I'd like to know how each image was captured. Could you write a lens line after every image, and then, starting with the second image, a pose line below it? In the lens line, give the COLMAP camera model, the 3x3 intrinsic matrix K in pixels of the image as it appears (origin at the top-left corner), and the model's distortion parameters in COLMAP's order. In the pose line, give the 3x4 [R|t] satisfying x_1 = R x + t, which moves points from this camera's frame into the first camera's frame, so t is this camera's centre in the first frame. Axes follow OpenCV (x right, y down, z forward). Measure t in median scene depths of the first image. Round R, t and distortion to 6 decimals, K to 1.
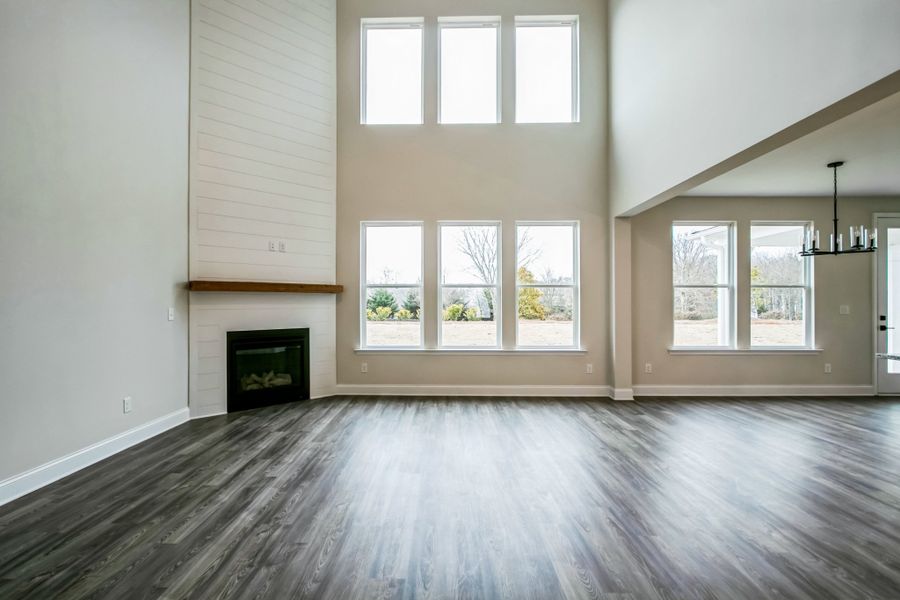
lens RADIAL K [[420.8, 0, 432.9], [0, 420.8, 299.1], [0, 0, 1]] dist [-0.012519, 0.000200]
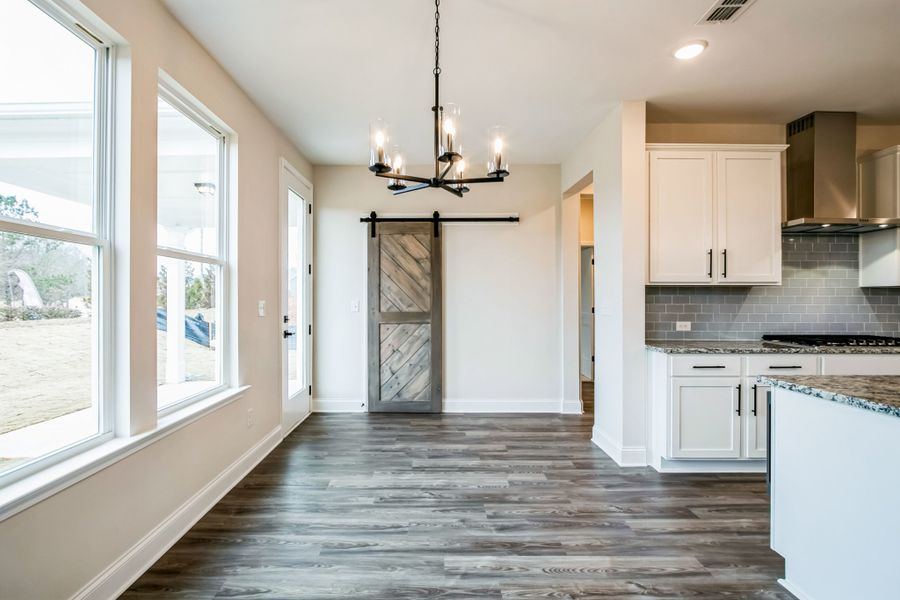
lens RADIAL K [[420.8, 0, 432.9], [0, 420.8, 299.1], [0, 0, 1]] dist [-0.012519, 0.000200]
pose [[-0.029135, -0.001090, 0.999575, 0.420894], [-0.017530, 0.999846, 0.000579, 0.008324], [-0.999422, -0.017505, -0.029150, 0.818345]]
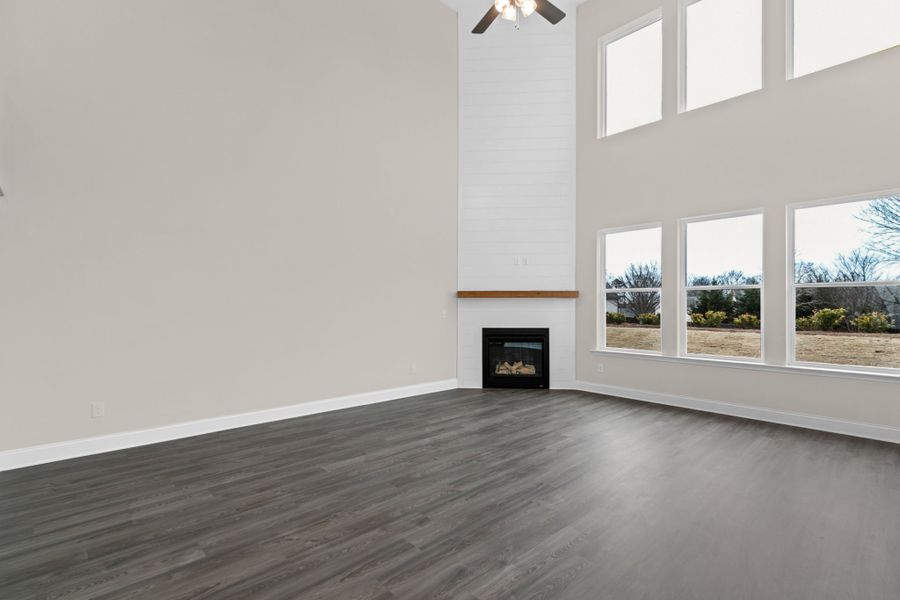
lens RADIAL K [[418.0, 0, 429.1], [0, 418.0, 307.4], [0, 0, 1]] dist [0.000200, -0.000206]
pose [[0.682813, 0.006060, -0.730568, 0.327448], [0.004093, 0.999918, 0.012119, -0.005065], [0.730582, -0.011265, 0.682732, -0.038625]]
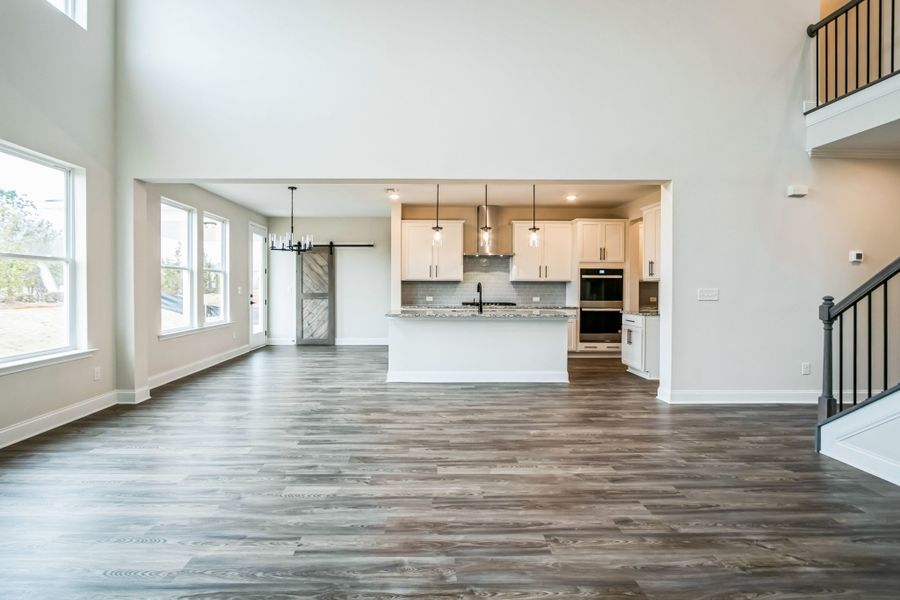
lens RADIAL K [[424.1, 0, 430.3], [0, 424.1, 288.1], [0, 0, 1]] dist [-0.000455, -0.000438]
pose [[-0.040947, -0.002814, 0.999157, -0.408331], [-0.018169, 0.999833, 0.002071, 0.004409], [-0.998996, -0.018069, -0.040991, 0.468467]]
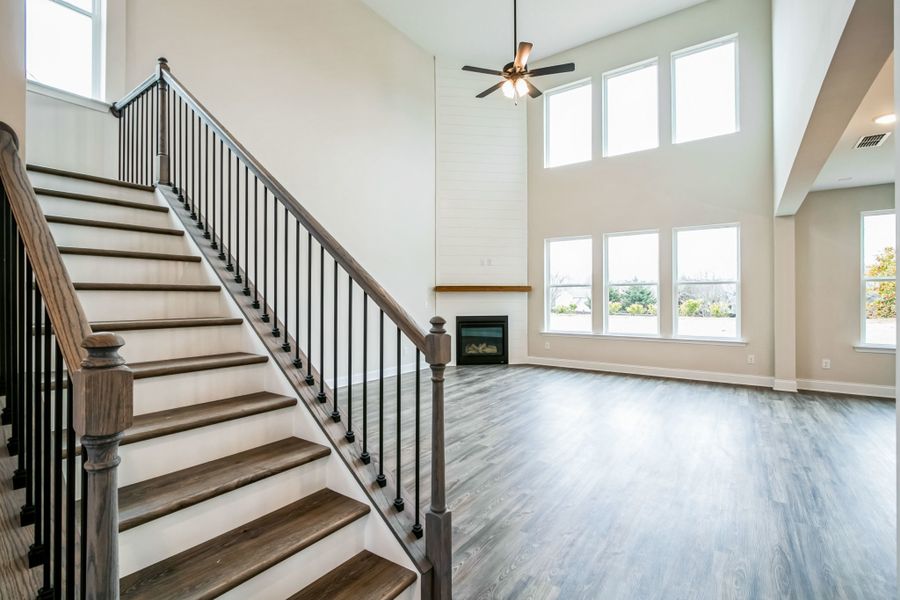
lens RADIAL K [[420.8, 0, 432.9], [0, 420.8, 299.1], [0, 0, 1]] dist [-0.012519, 0.000200]
pose [[0.822825, -0.000138, -0.568295, 0.324879], [0.007198, 0.999922, 0.010178, -0.006033], [0.568249, -0.012465, 0.822762, -0.357860]]
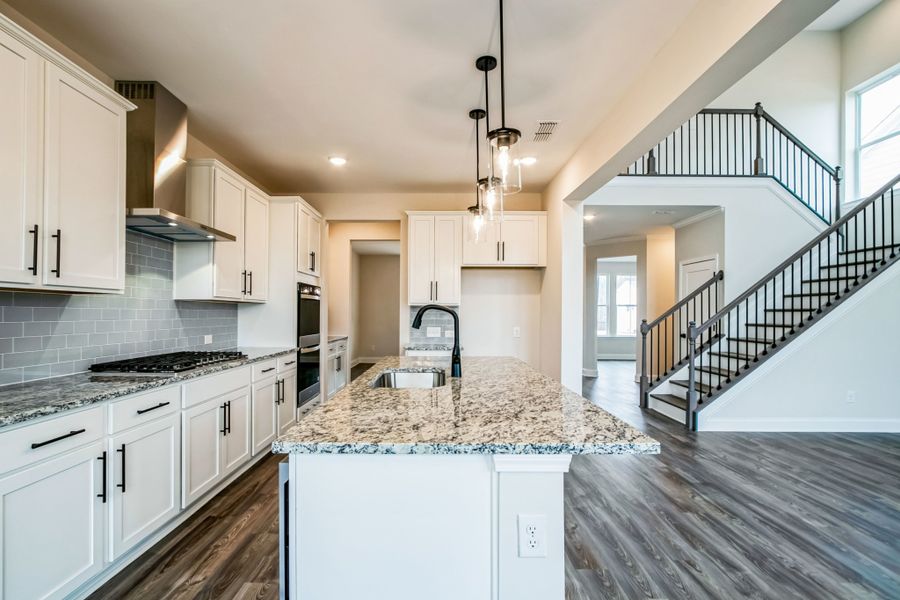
lens RADIAL K [[432.8, 0, 434.8], [0, 432.8, 309.1], [0, 0, 1]] dist [-0.003248, -0.000303]
pose [[-0.999911, -0.004507, -0.012545, 0.683253], [-0.004203, 0.999700, -0.024137, 0.005397], [0.012650, -0.024082, -0.999630, 0.756976]]
